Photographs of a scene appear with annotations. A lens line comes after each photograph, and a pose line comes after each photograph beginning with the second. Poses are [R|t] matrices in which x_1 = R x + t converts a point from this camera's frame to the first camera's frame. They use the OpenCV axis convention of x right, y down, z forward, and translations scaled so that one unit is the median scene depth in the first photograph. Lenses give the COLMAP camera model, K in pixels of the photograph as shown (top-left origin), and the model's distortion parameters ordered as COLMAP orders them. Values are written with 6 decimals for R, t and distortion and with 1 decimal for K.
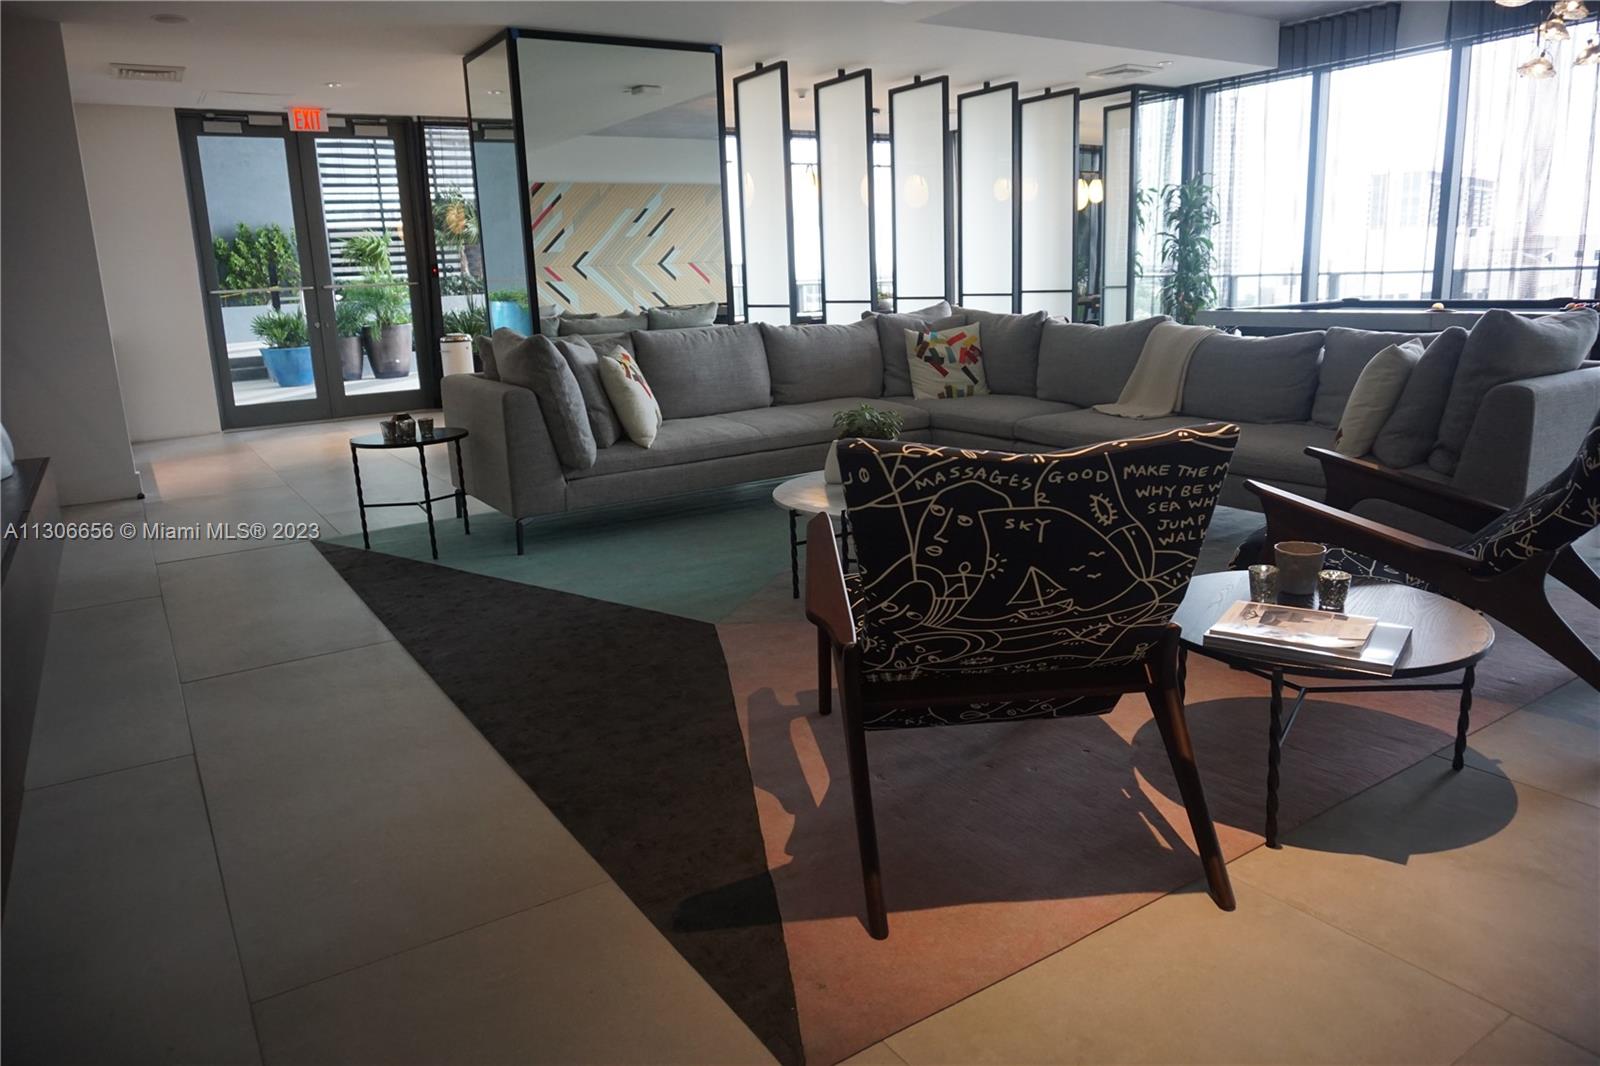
lens RADIAL K [[1063.1, 0, 790.1], [0, 1063.1, 525.2], [0, 0, 1]] dist [-0.065295, 0.039412]
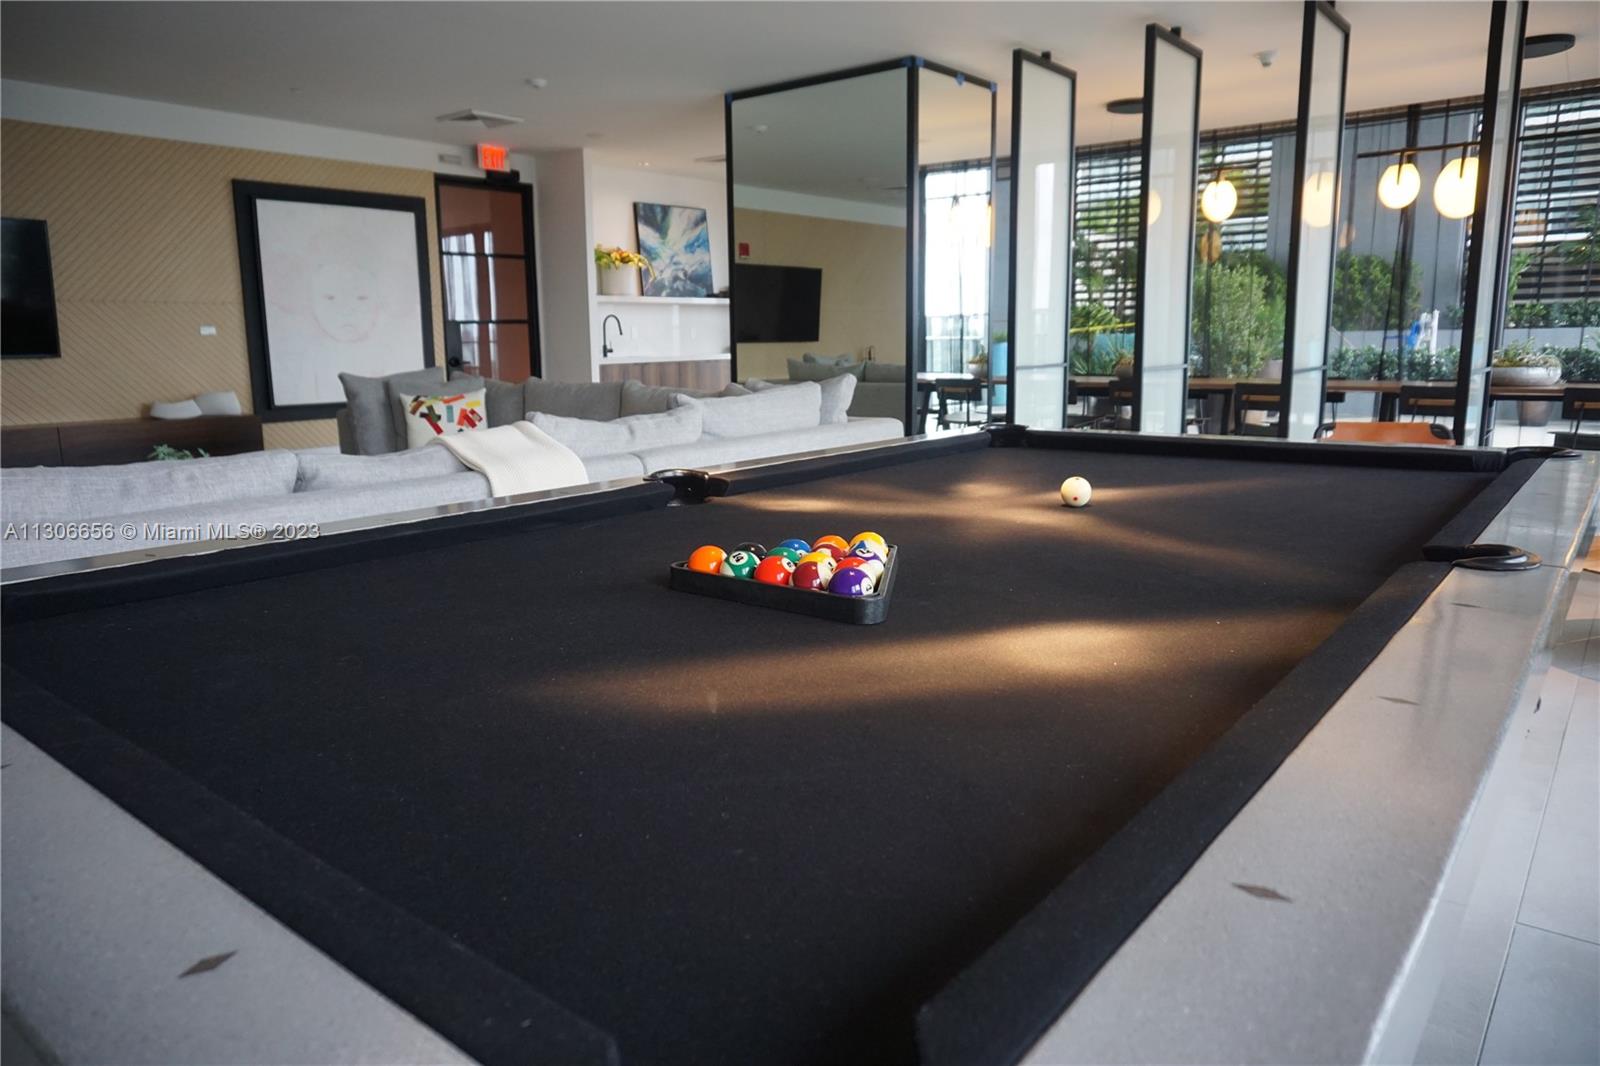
lens RADIAL K [[1063.1, 0, 790.1], [0, 1063.1, 525.2], [0, 0, 1]] dist [-0.065295, 0.039412]
pose [[0.308452, 0.197661, -0.930477, 1.215121], [-0.207637, 0.968576, 0.136923, -0.263745], [0.928302, 0.150967, 0.339801, 0.973662]]
